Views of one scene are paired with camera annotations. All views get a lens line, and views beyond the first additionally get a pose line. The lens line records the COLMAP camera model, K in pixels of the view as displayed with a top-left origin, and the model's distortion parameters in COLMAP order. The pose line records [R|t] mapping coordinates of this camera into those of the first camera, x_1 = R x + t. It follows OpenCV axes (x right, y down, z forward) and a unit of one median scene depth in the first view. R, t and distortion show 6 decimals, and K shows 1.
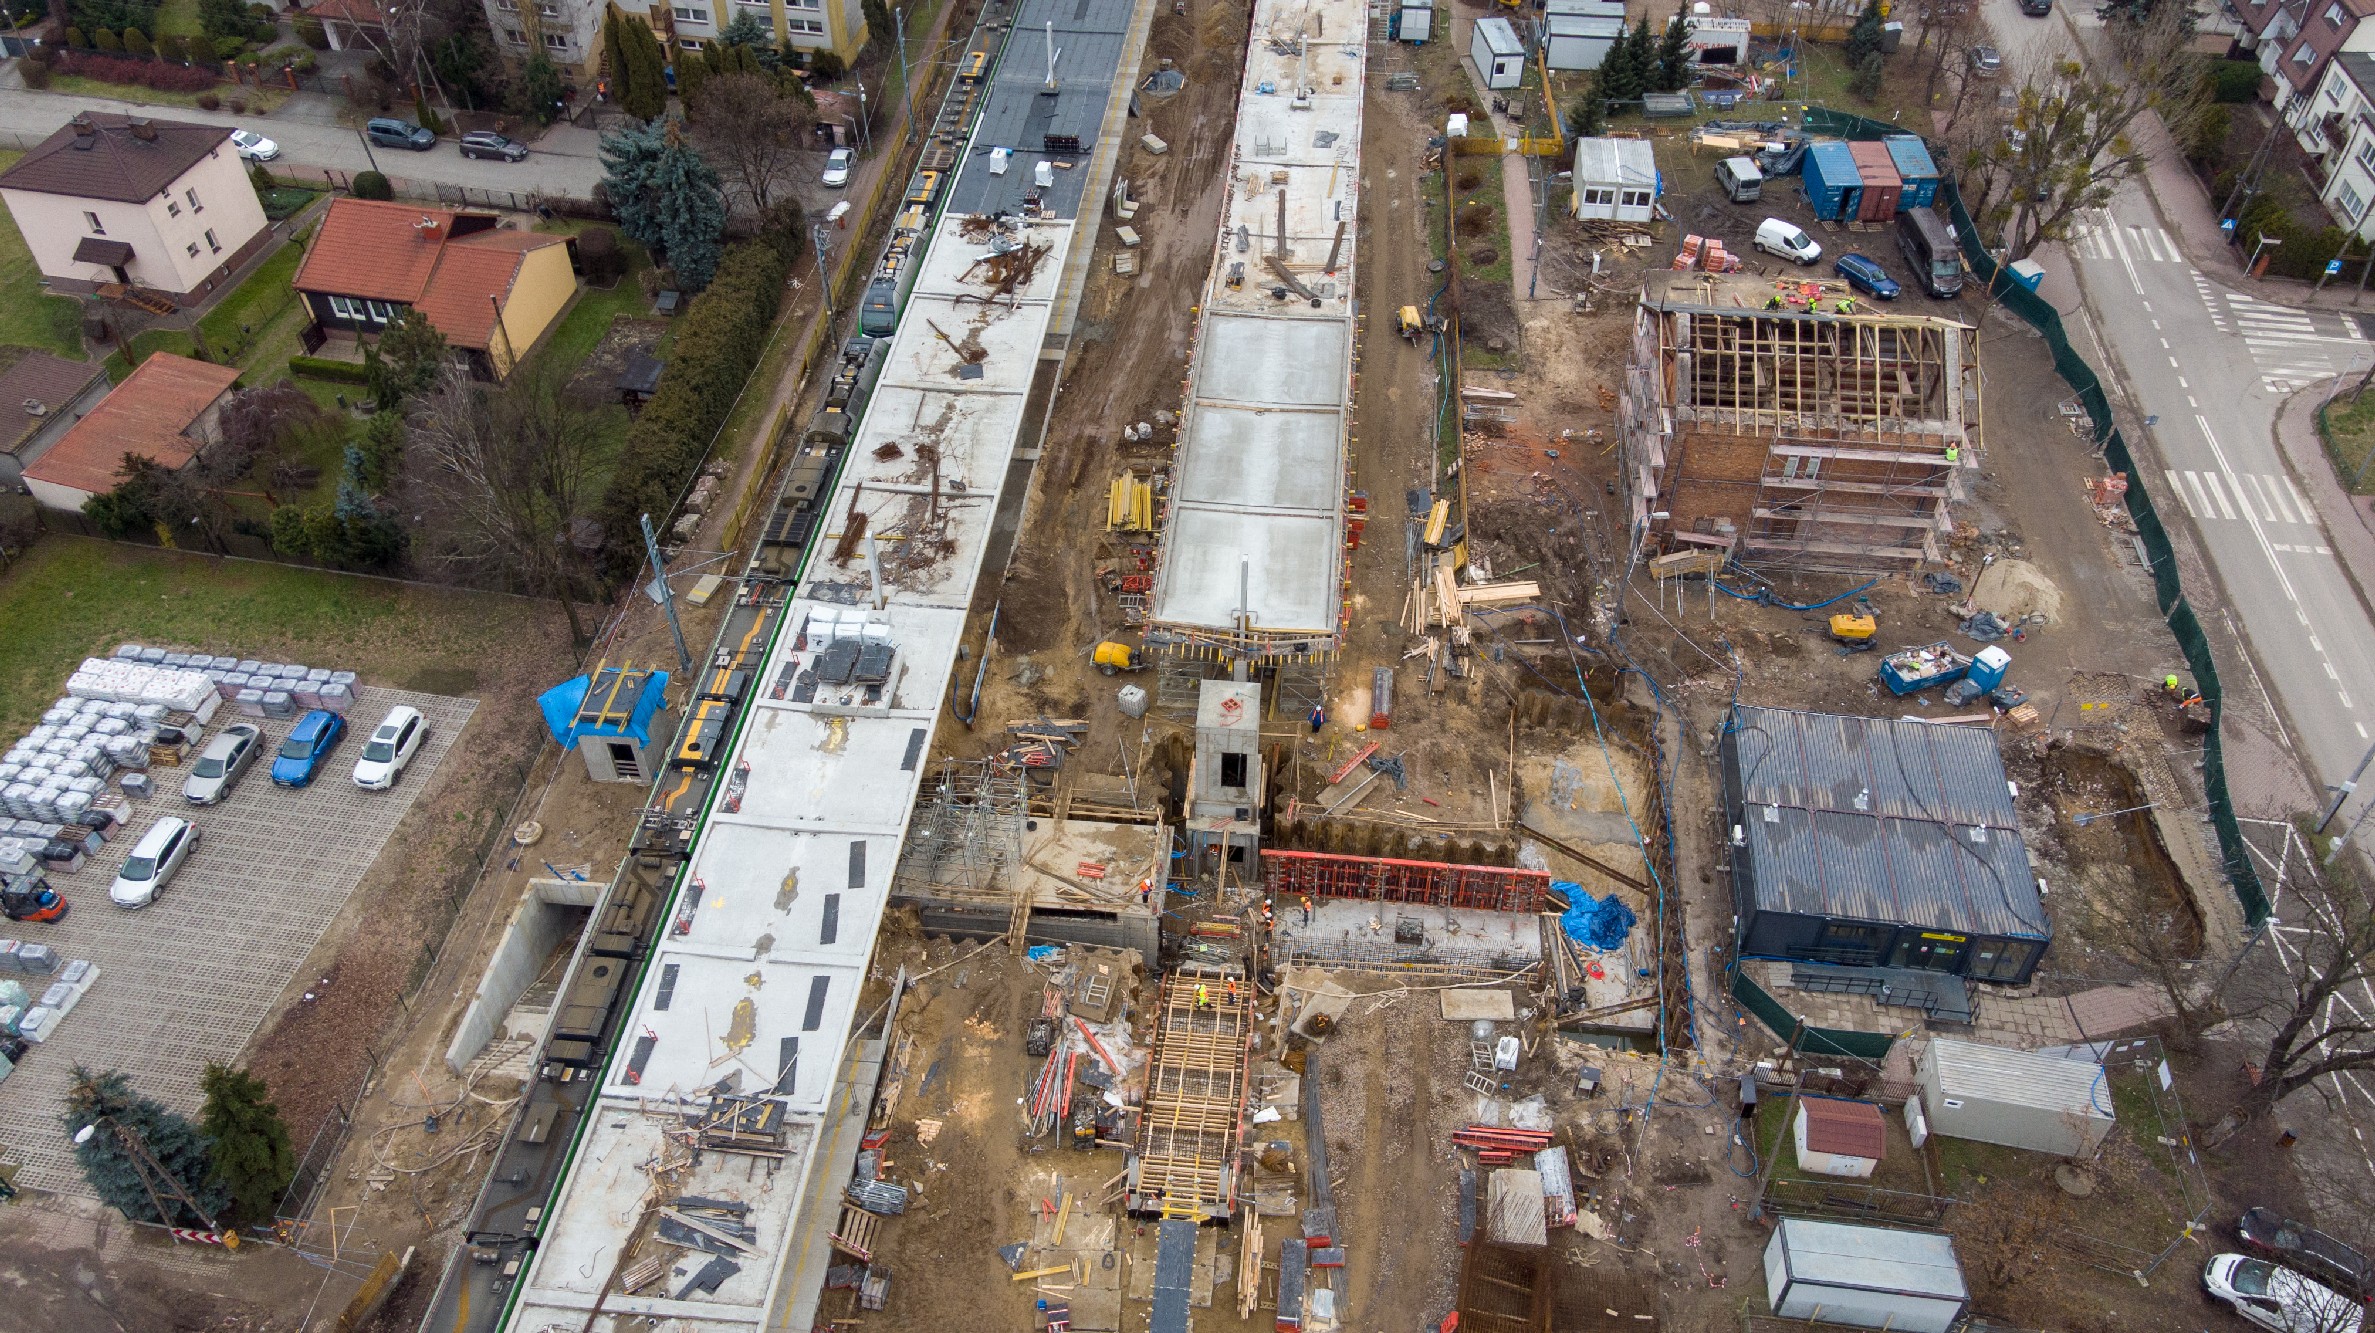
lens RADIAL K [[1729.1, 0, 1189.1], [0, 1729.1, 680.9], [0, 0, 1]] dist [0.000433, 0.122796]
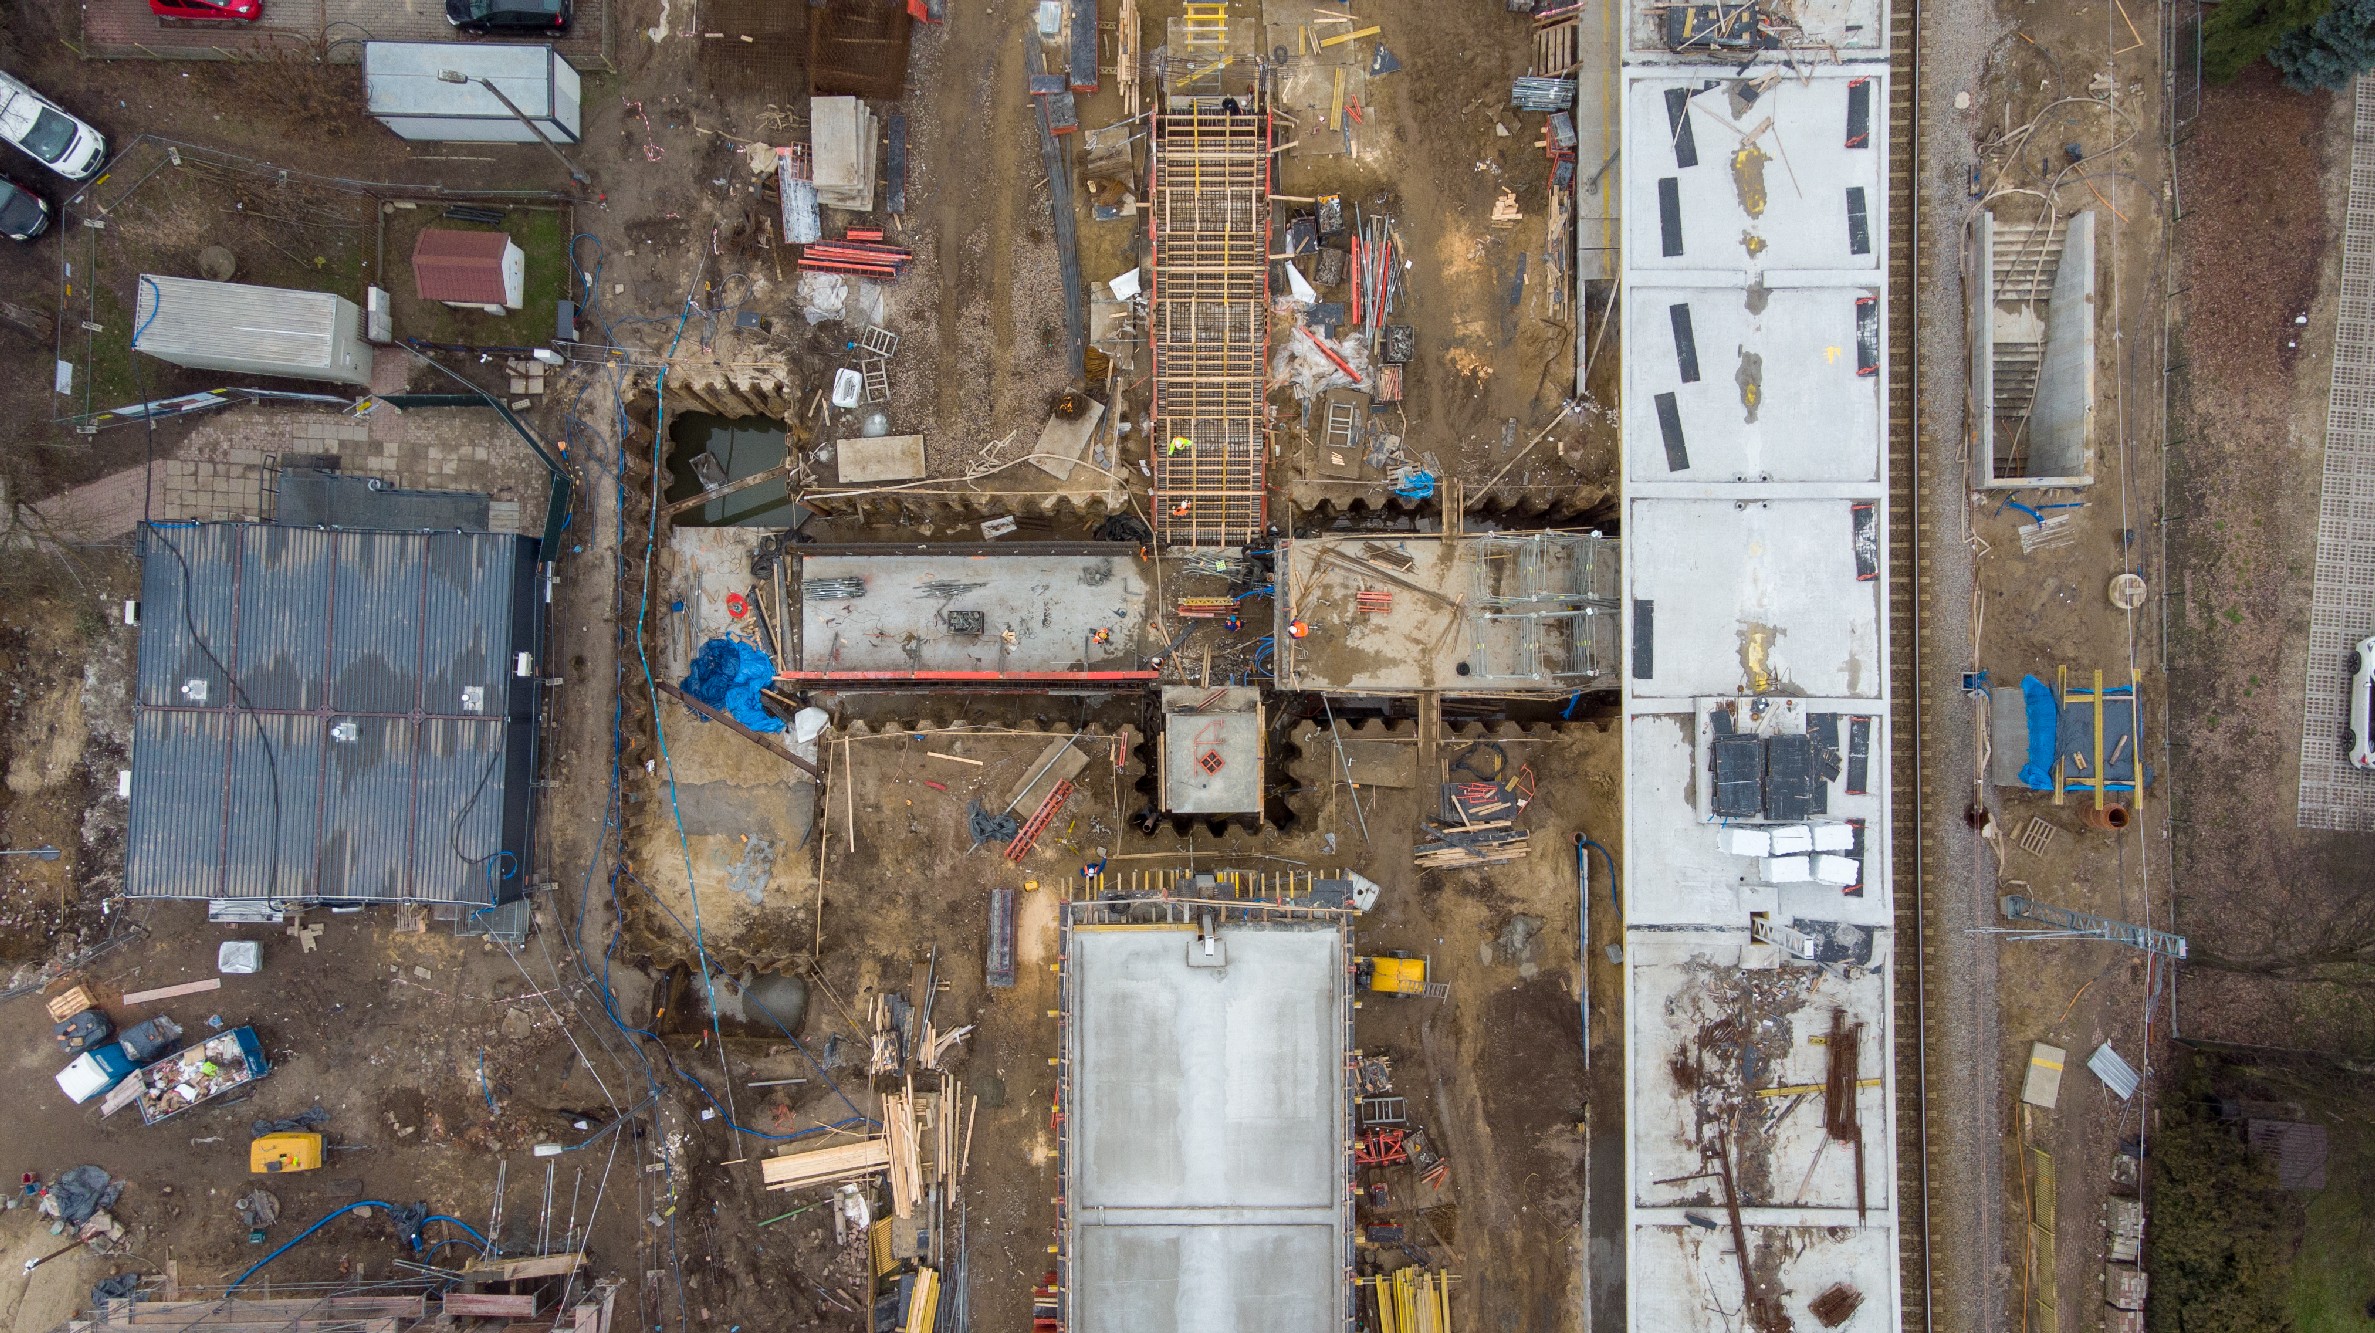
lens RADIAL K [[1729.1, 0, 1189.1], [0, 1729.1, 680.9], [0, 0, 1]] dist [0.000433, 0.122796]
pose [[-0.995243, 0.096568, -0.012866, 0.040886], [-0.075636, -0.682680, 0.726792, -0.492795], [0.061401, 0.724308, 0.686737, 0.516505]]
